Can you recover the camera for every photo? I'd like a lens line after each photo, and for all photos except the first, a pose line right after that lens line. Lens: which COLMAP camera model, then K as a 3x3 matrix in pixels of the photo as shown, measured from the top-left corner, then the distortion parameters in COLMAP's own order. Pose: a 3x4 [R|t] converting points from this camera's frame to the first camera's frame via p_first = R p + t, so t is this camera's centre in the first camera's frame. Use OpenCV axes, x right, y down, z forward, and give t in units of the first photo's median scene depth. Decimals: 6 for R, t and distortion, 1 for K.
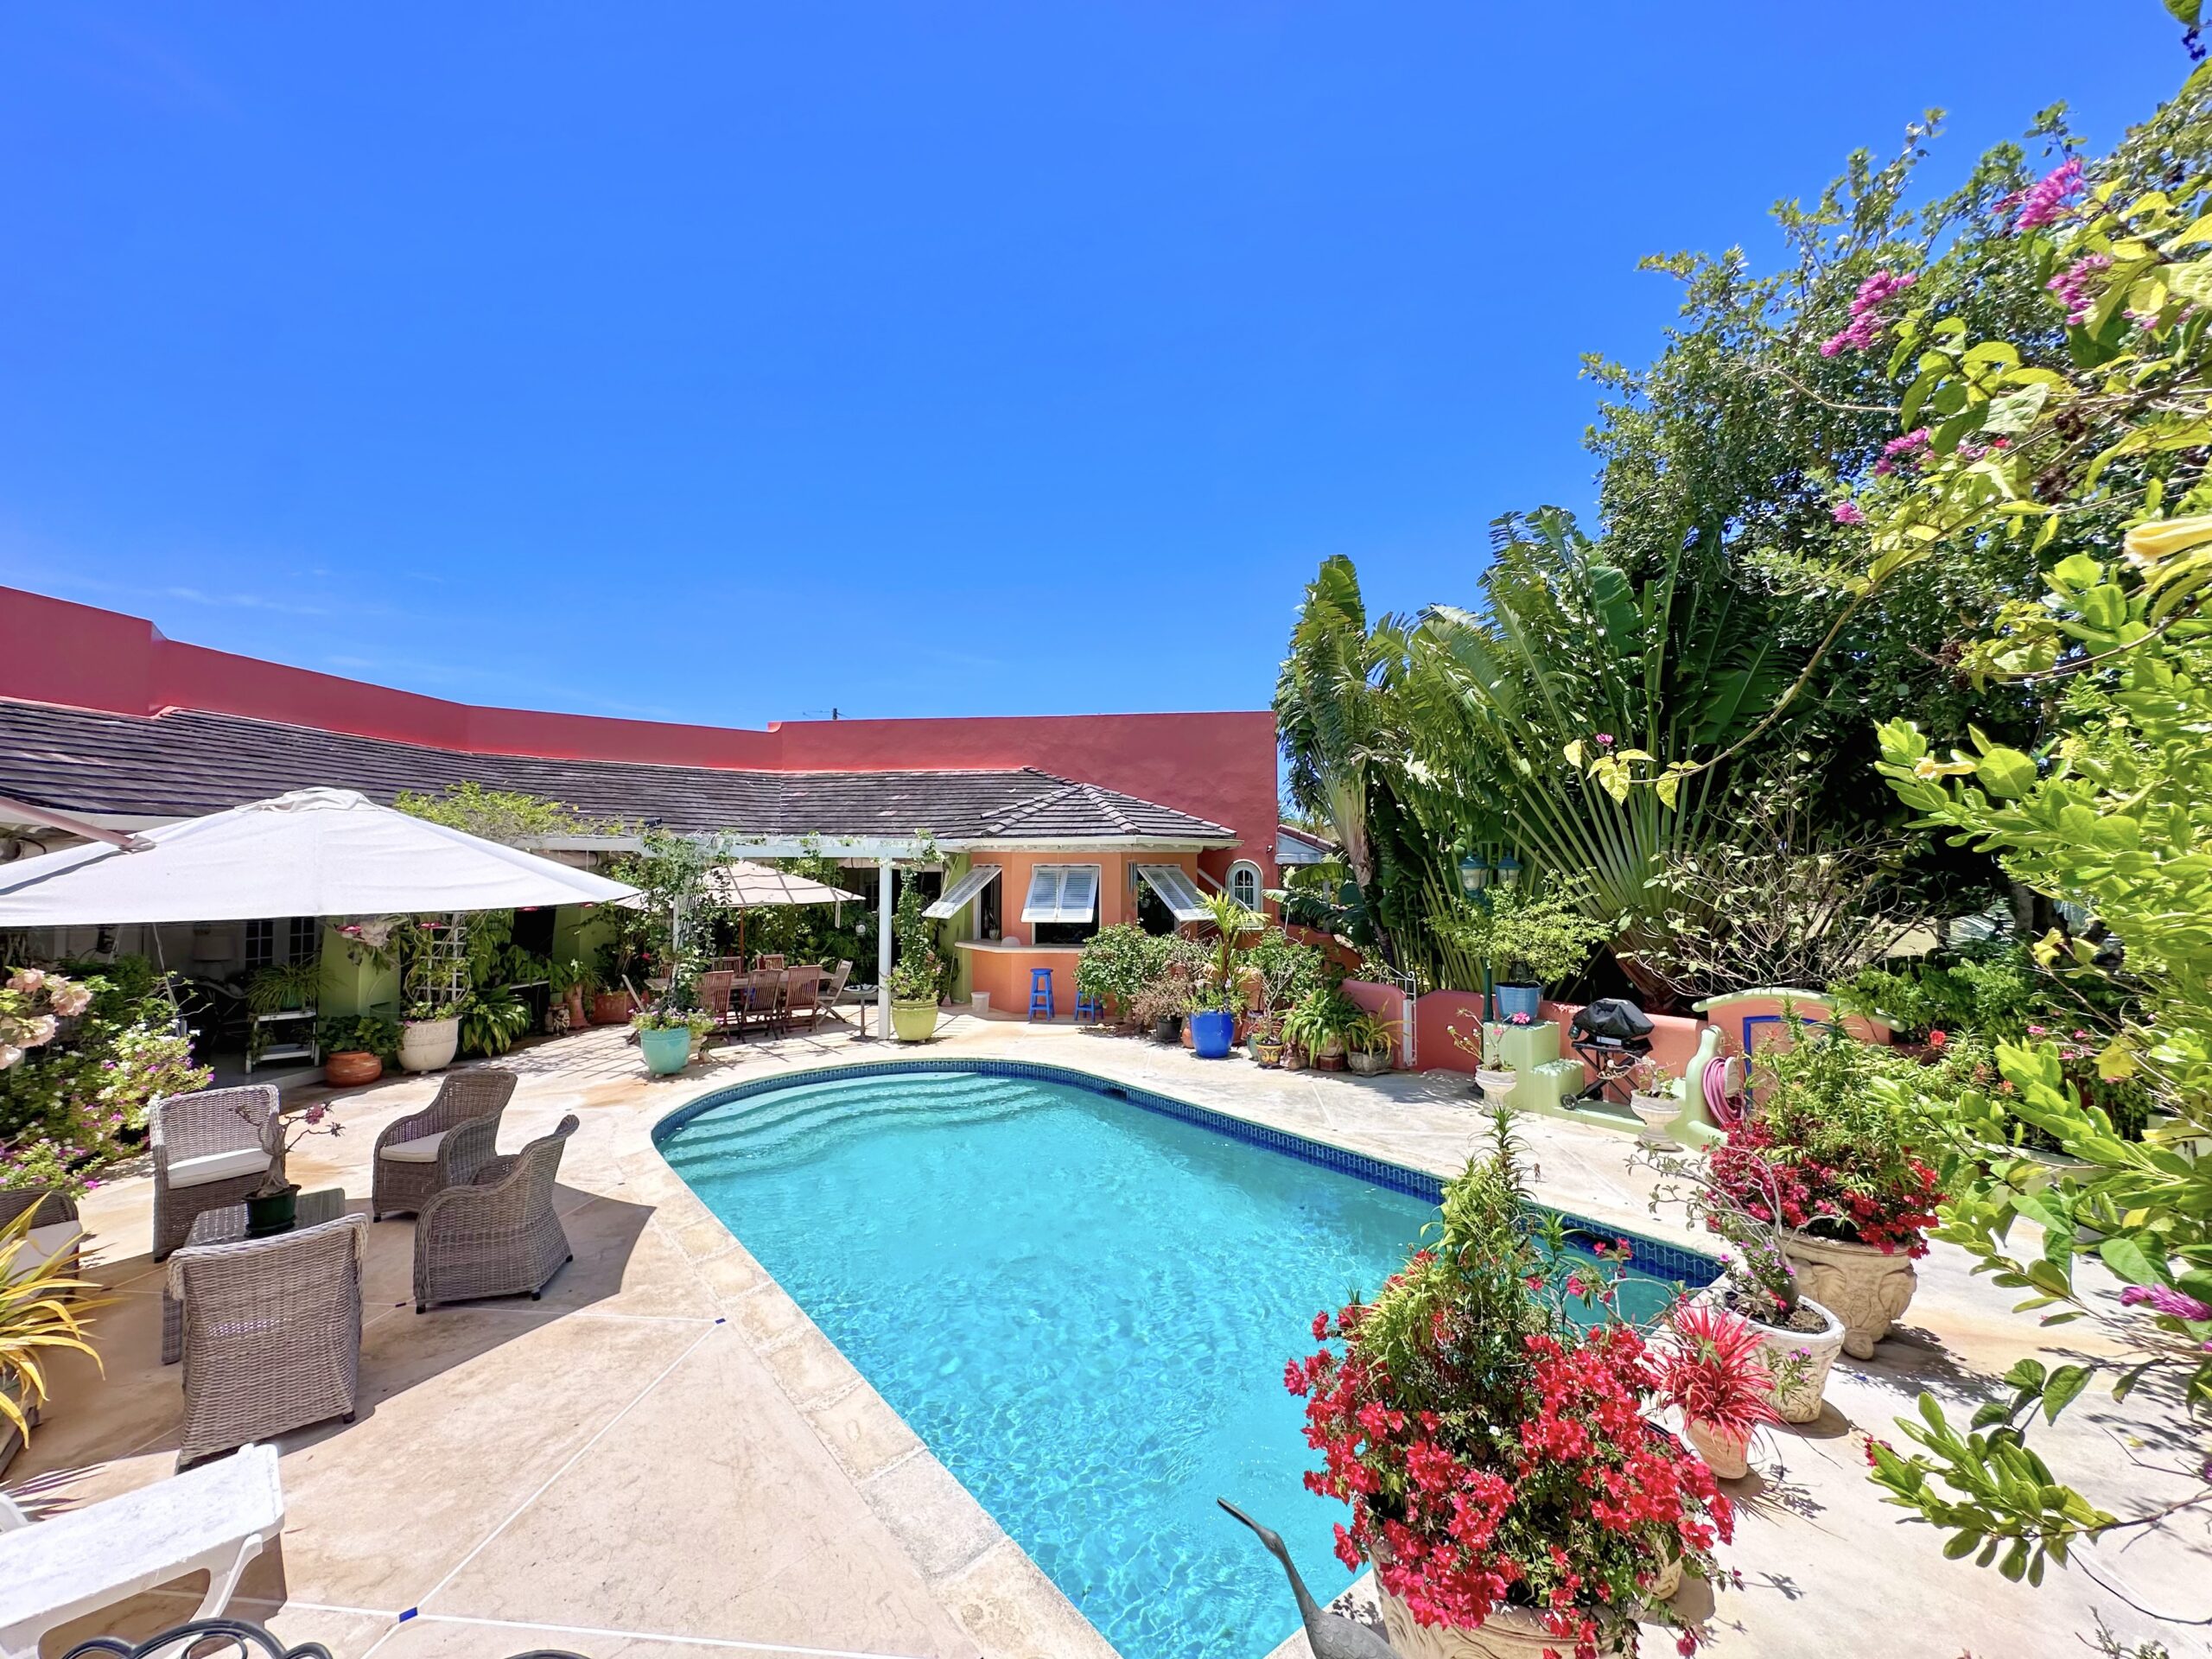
lens RADIAL K [[884.1, 0, 1105.9], [0, 884.1, 831.5], [0, 0, 1]] dist [-0.004837, 0.000268]
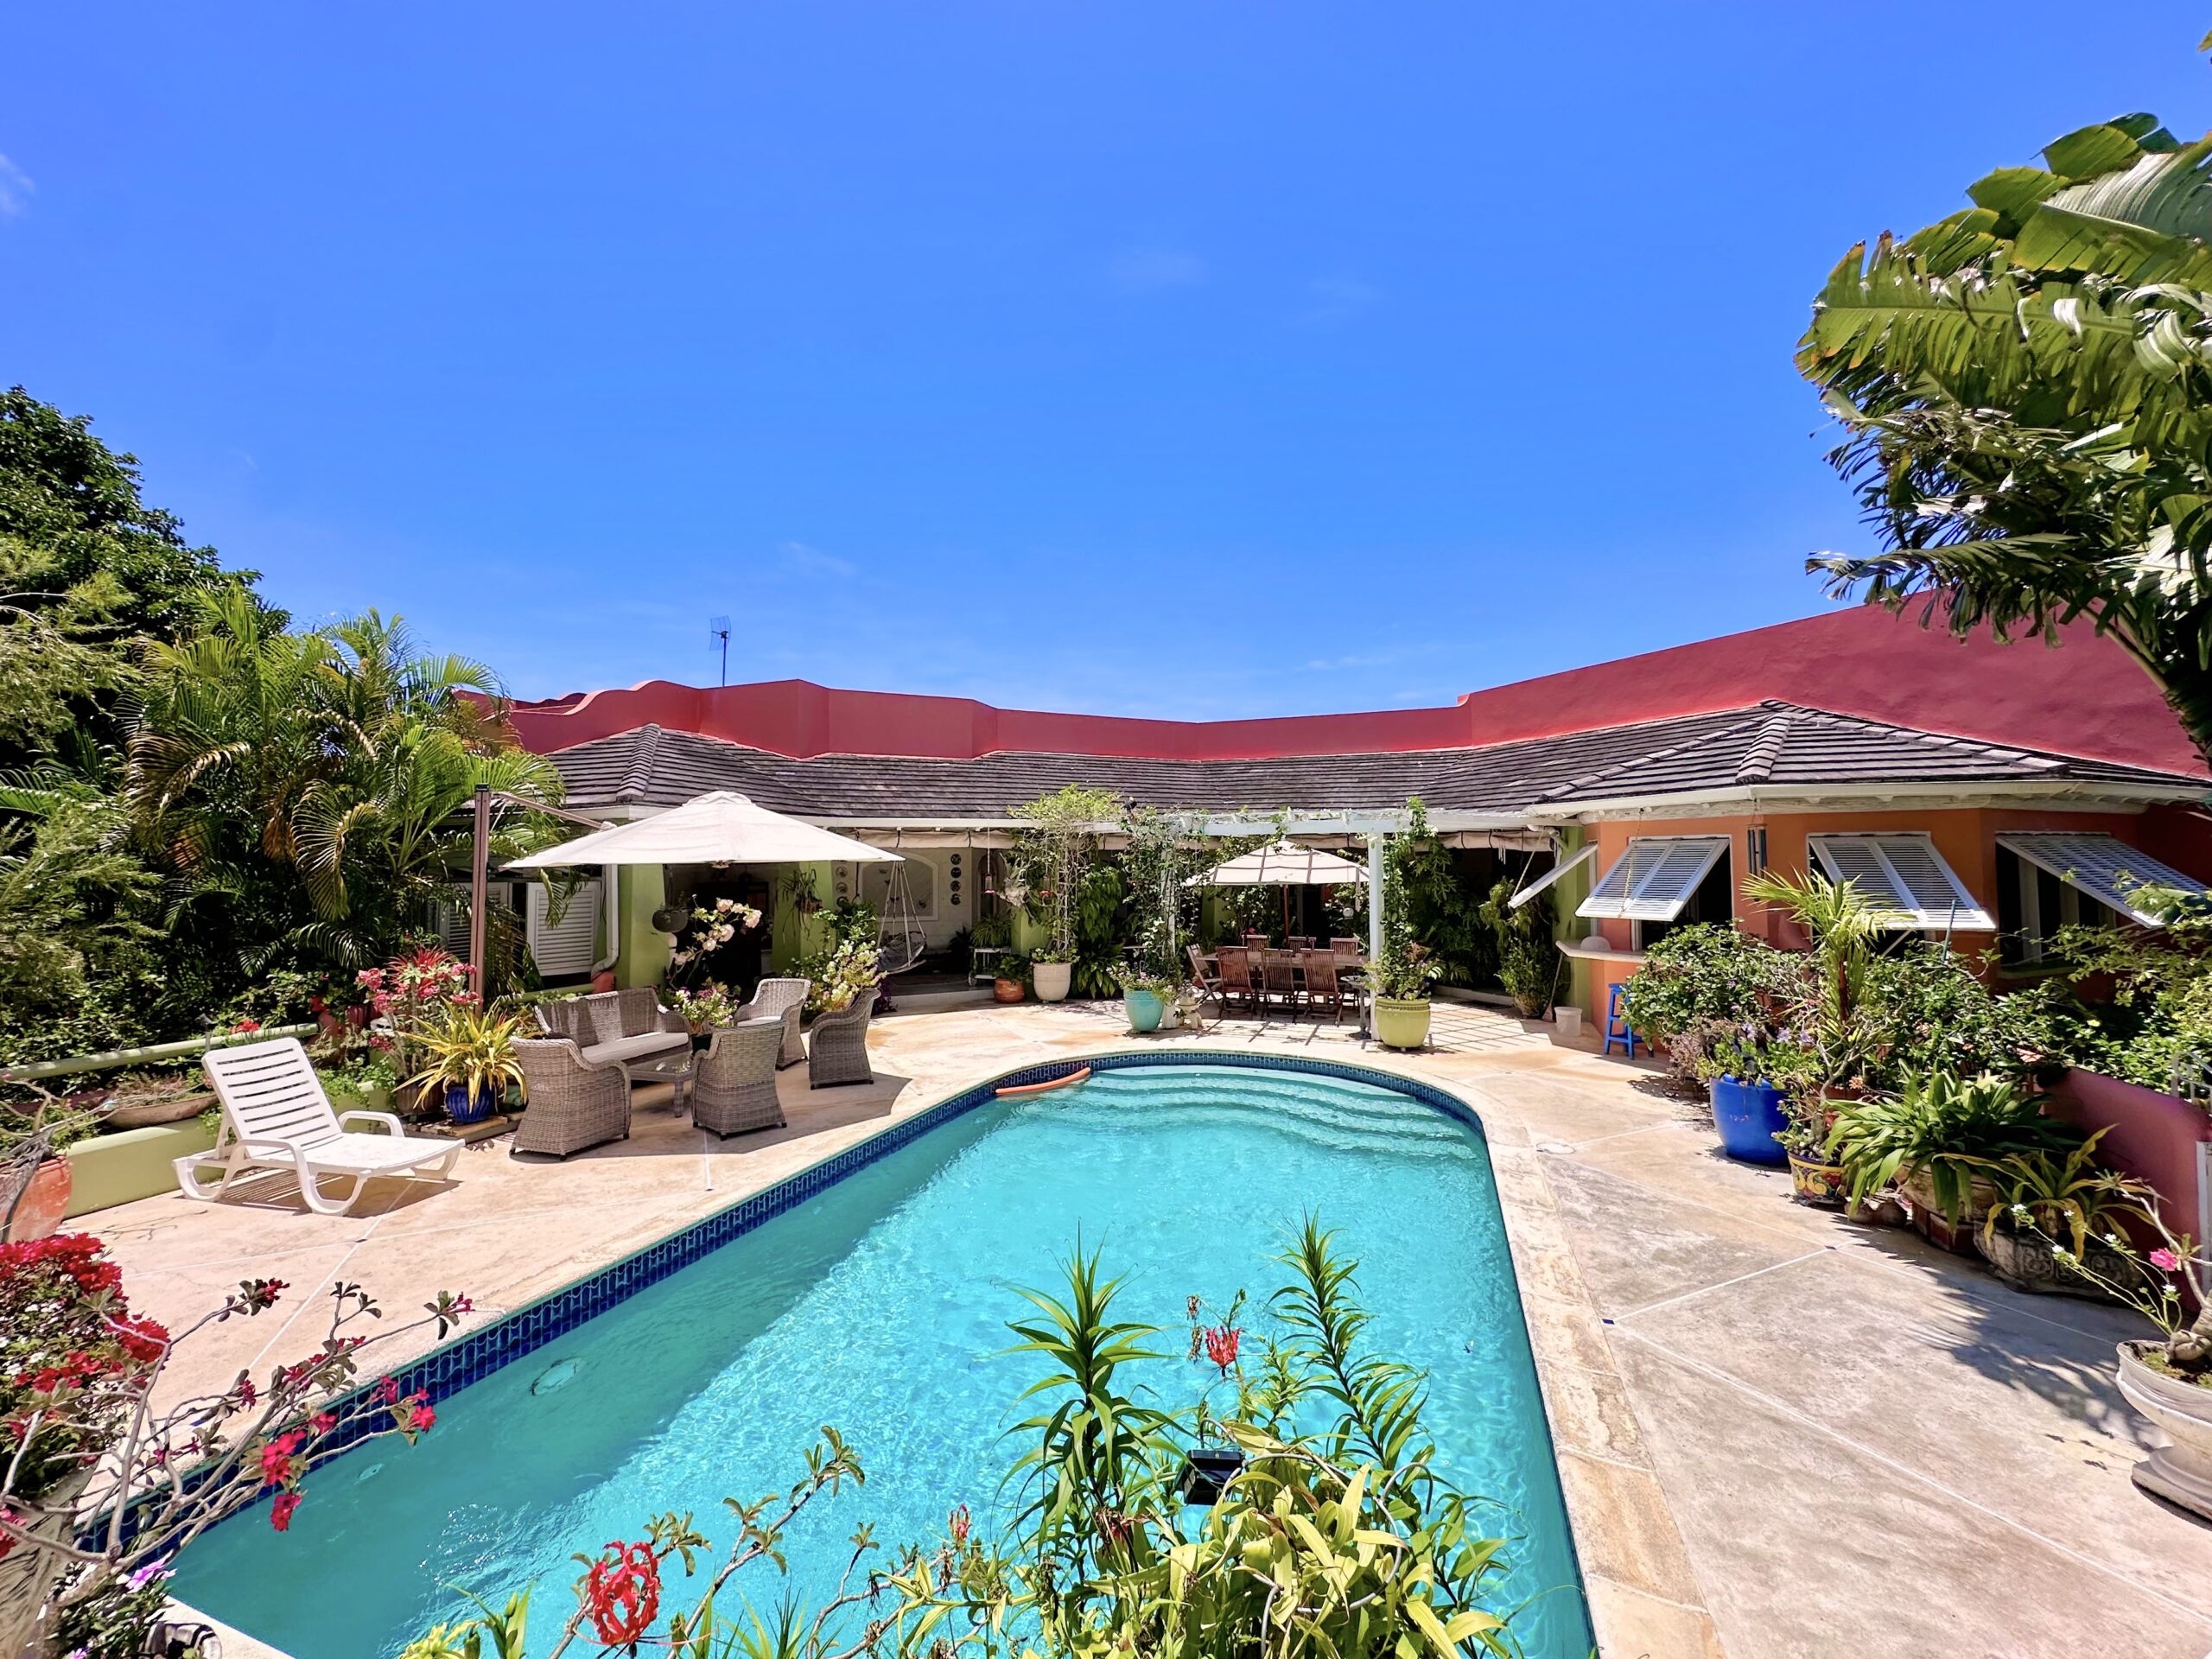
lens RADIAL K [[884.1, 0, 1105.8], [0, 884.1, 831.7], [0, 0, 1]] dist [-0.004837, 0.000268]
pose [[0.520265, -0.033841, -0.853334, 0.400168], [0.039011, 0.999113, -0.015838, 0.036248], [0.853114, -0.025049, 0.521124, 0.353580]]
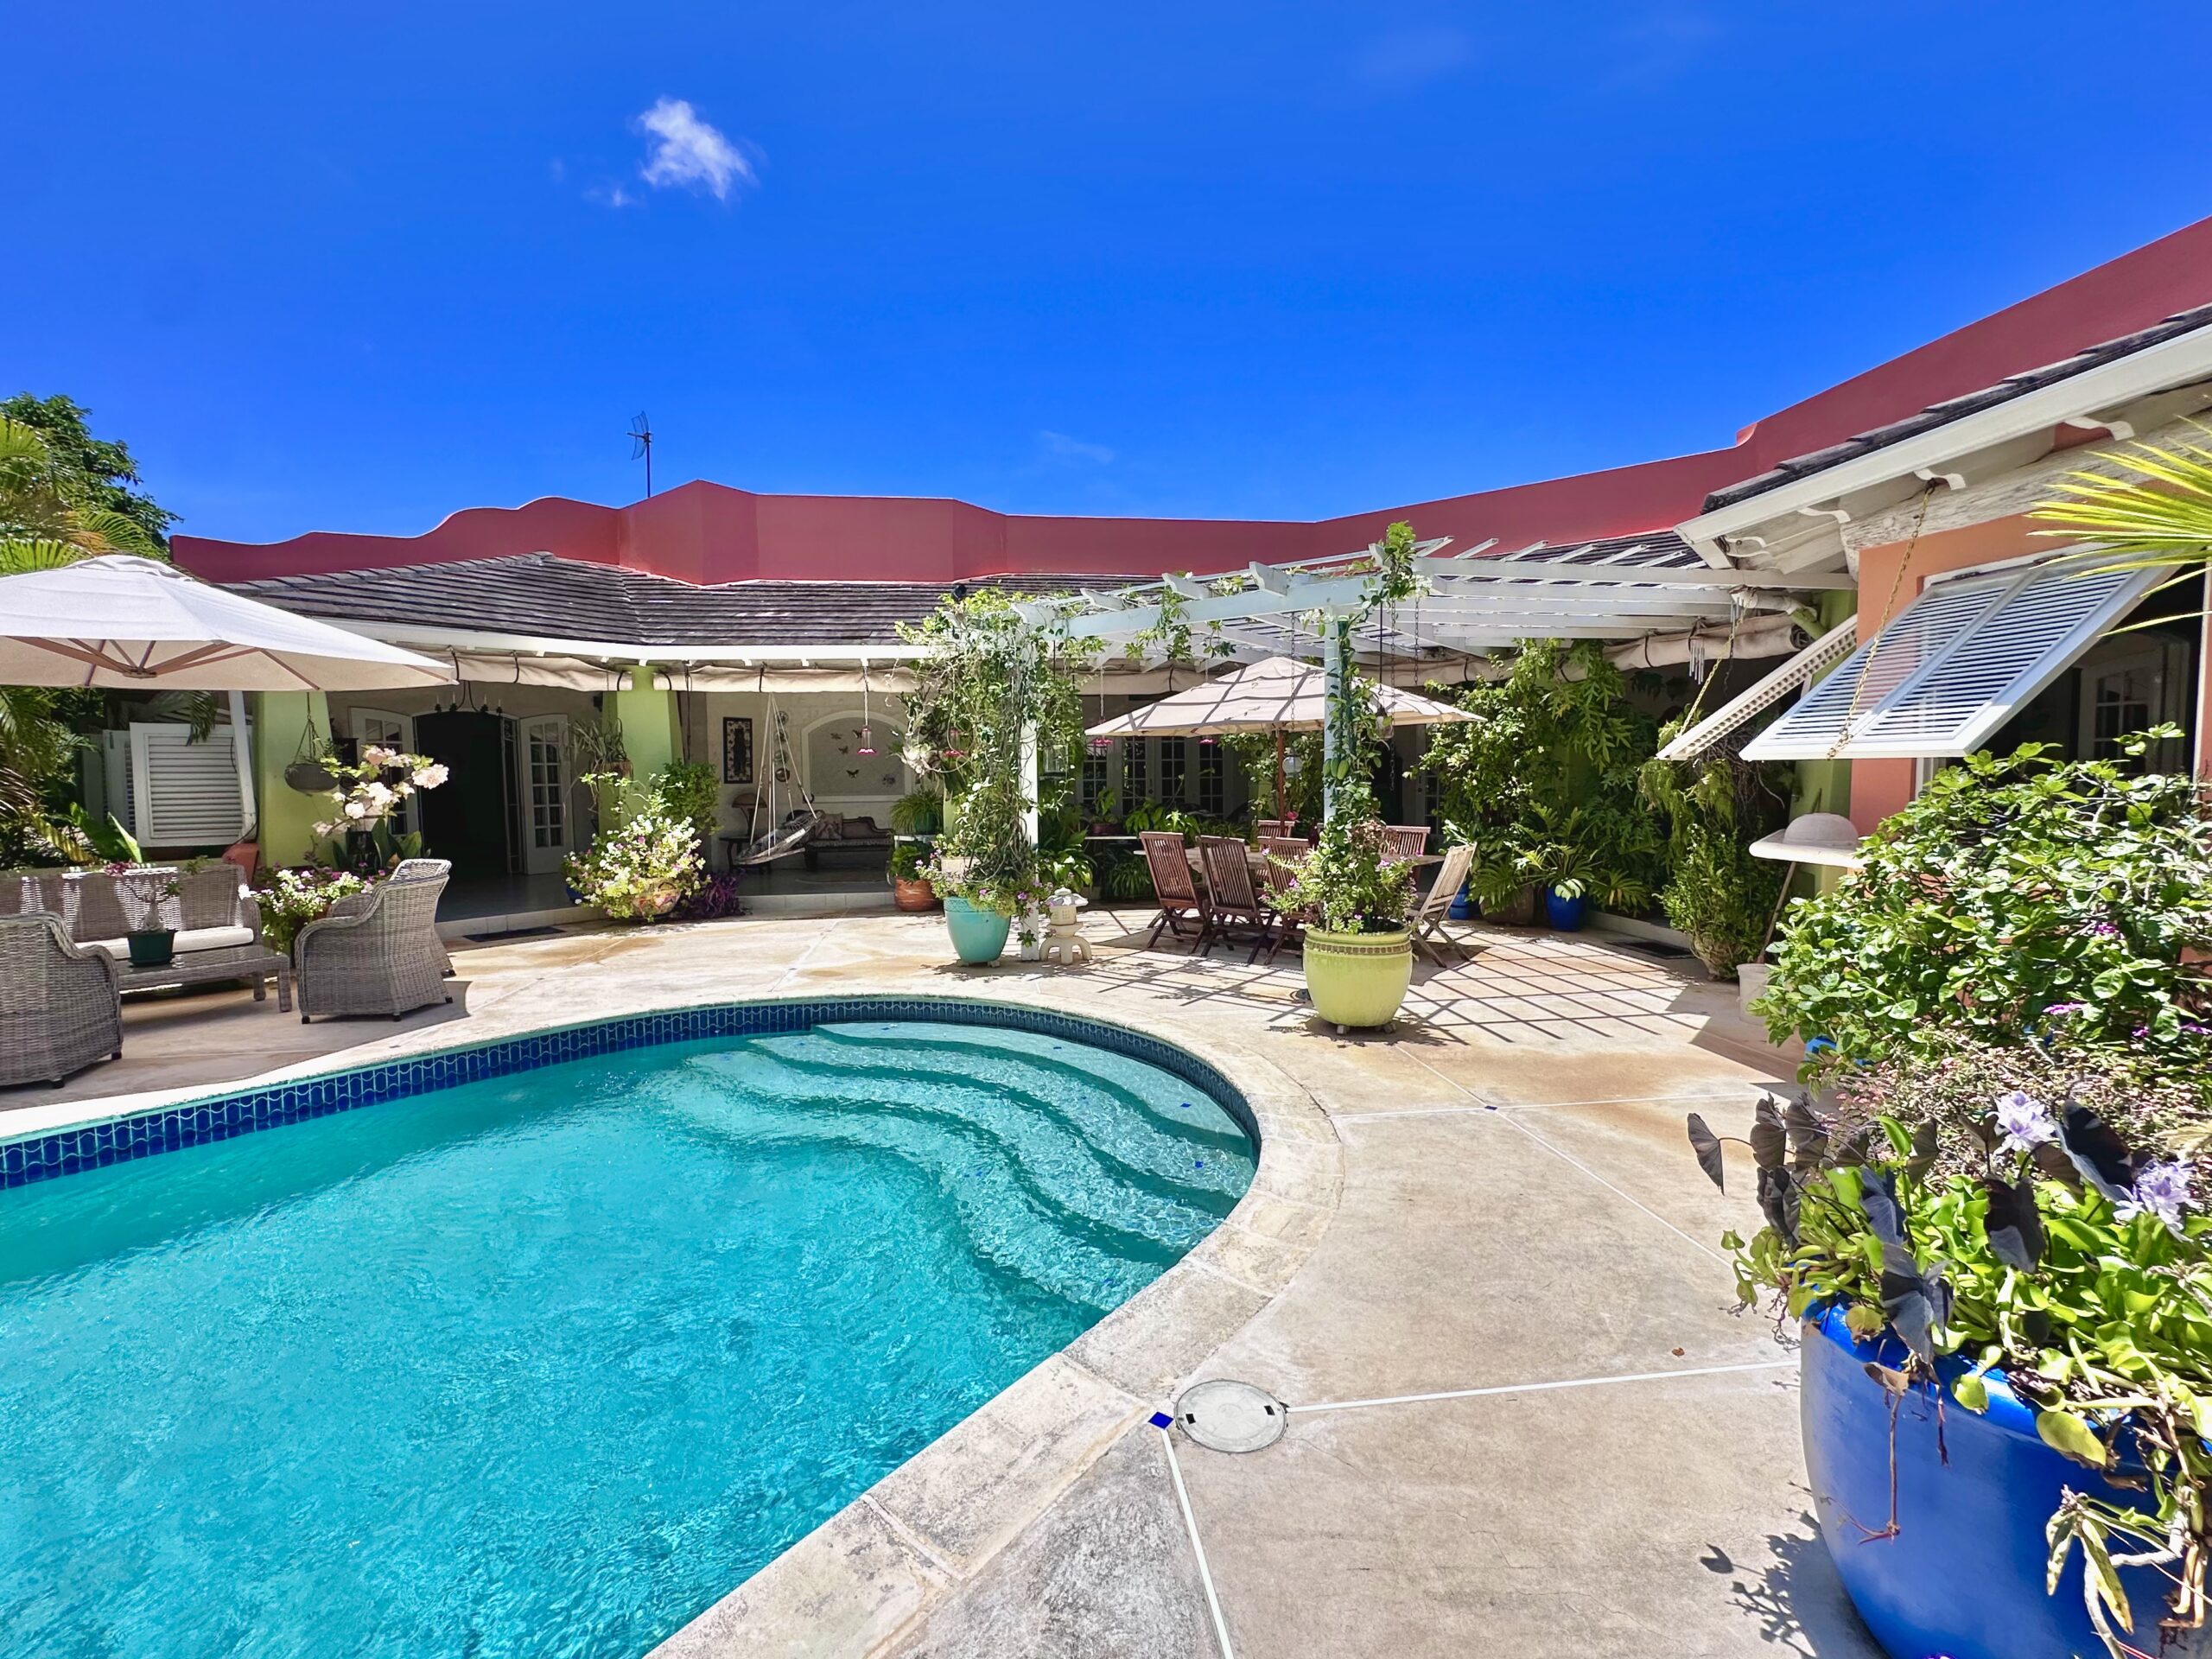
lens RADIAL K [[964.9, 0, 1105.8], [0, 964.9, 824.8], [0, 0, 1]] dist [0.001092, -0.000253]
pose [[0.237205, 0.055749, -0.969859, 0.228828], [0.047771, 0.996475, 0.068963, 0.111030], [0.970284, -0.062689, 0.233706, 0.851645]]
